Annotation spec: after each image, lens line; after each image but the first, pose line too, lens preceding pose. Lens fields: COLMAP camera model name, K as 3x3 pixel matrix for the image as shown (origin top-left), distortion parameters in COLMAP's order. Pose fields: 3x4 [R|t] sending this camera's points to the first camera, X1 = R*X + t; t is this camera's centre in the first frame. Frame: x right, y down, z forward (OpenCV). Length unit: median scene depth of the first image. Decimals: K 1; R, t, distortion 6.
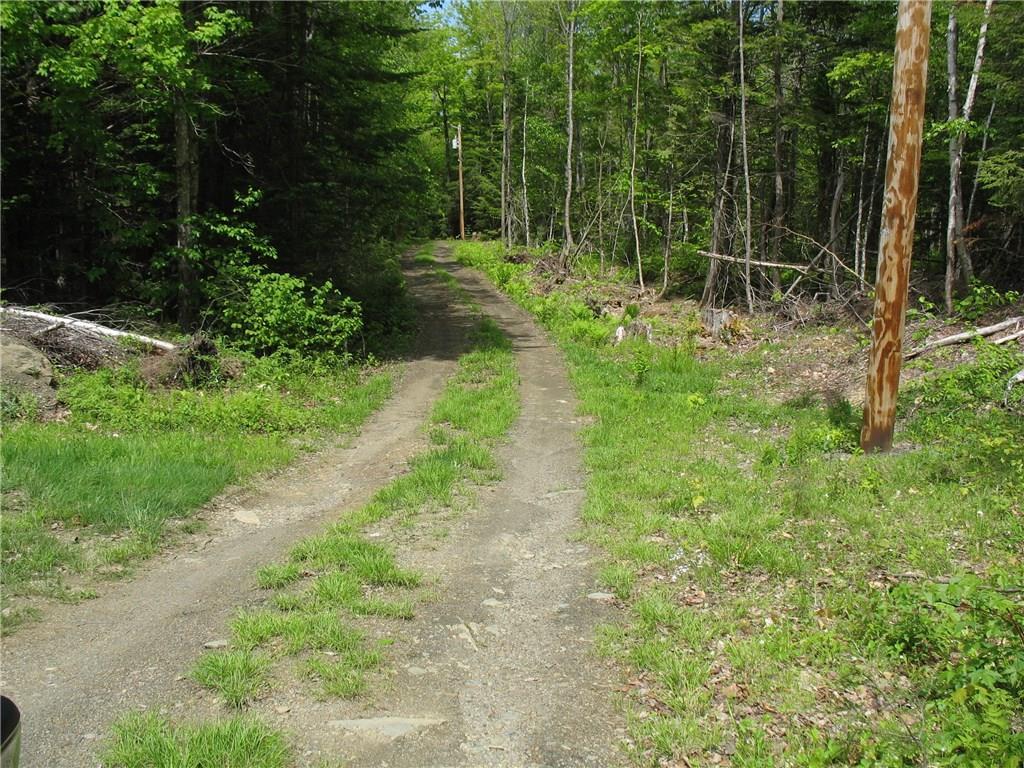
lens RADIAL K [[1072.2, 0, 487.8], [0, 1072.2, 385.8], [0, 0, 1]] dist [-0.196331, 0.224617]
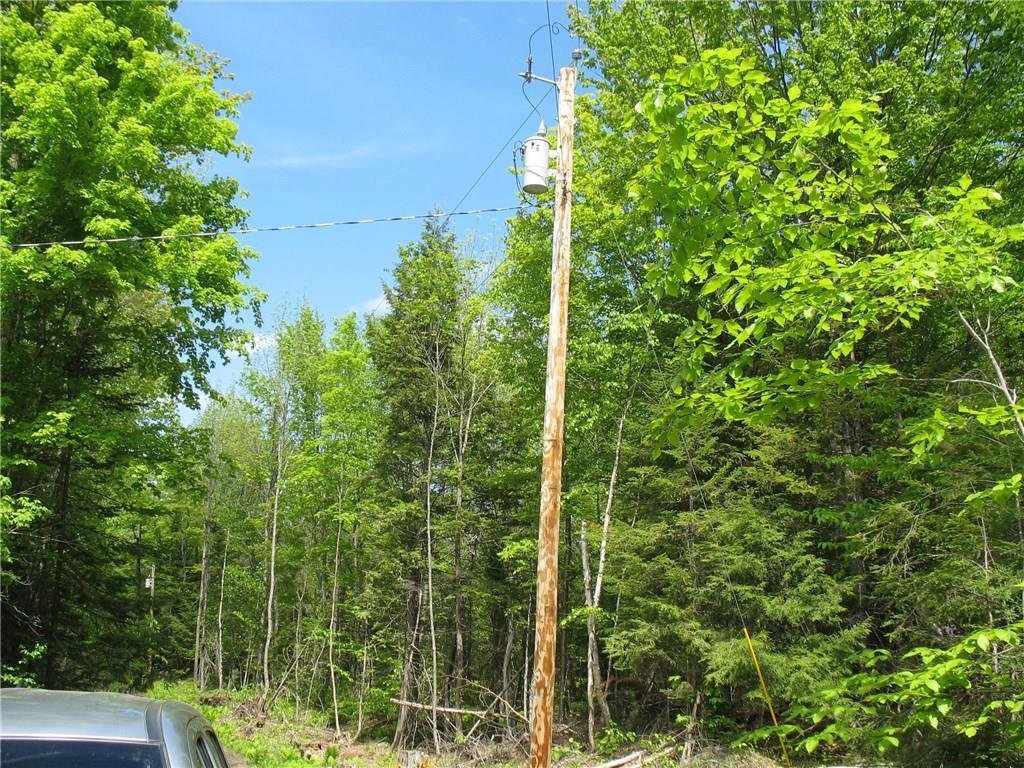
lens RADIAL K [[1072.2, 0, 487.8], [0, 1072.2, 385.8], [0, 0, 1]] dist [-0.196331, 0.224617]
pose [[0.956396, 0.081419, 0.280494, -0.047447], [0.036260, 0.919831, -0.390635, 0.010122], [-0.289812, 0.383773, 0.876771, -0.154582]]
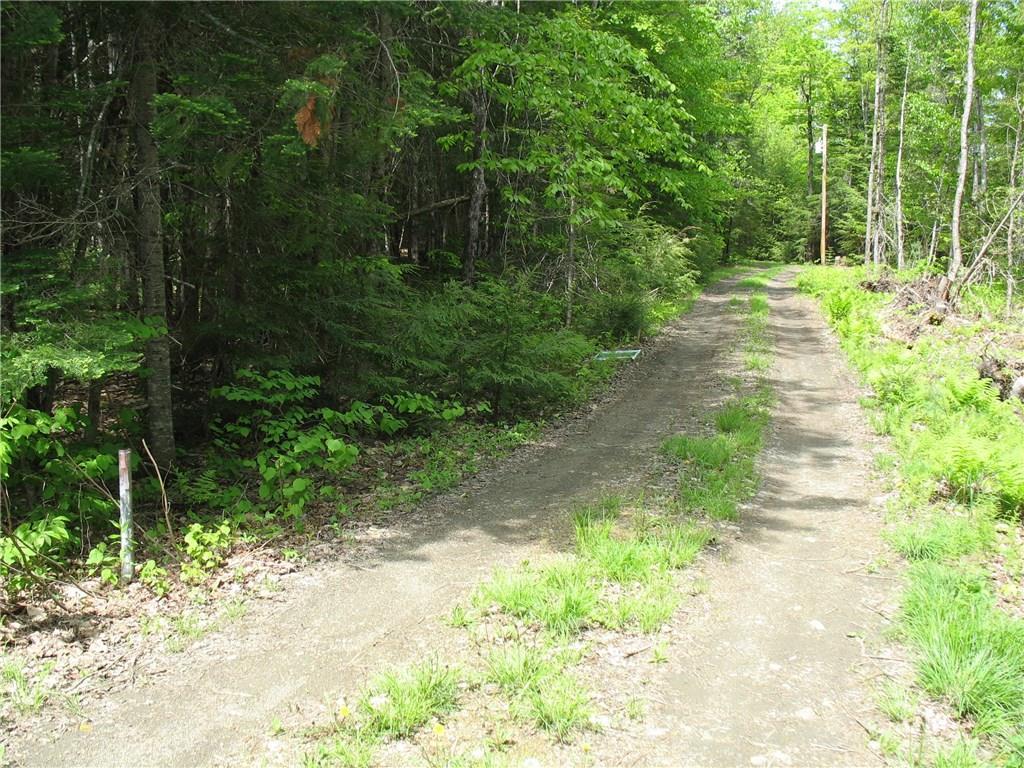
lens RADIAL K [[1072.2, 0, 487.8], [0, 1072.2, 385.8], [0, 0, 1]] dist [-0.196331, 0.224617]
pose [[0.939091, 0.065454, -0.337378, 0.039693], [-0.074065, 0.997173, -0.012699, -0.045229], [0.335593, 0.036914, 0.941284, 0.472468]]
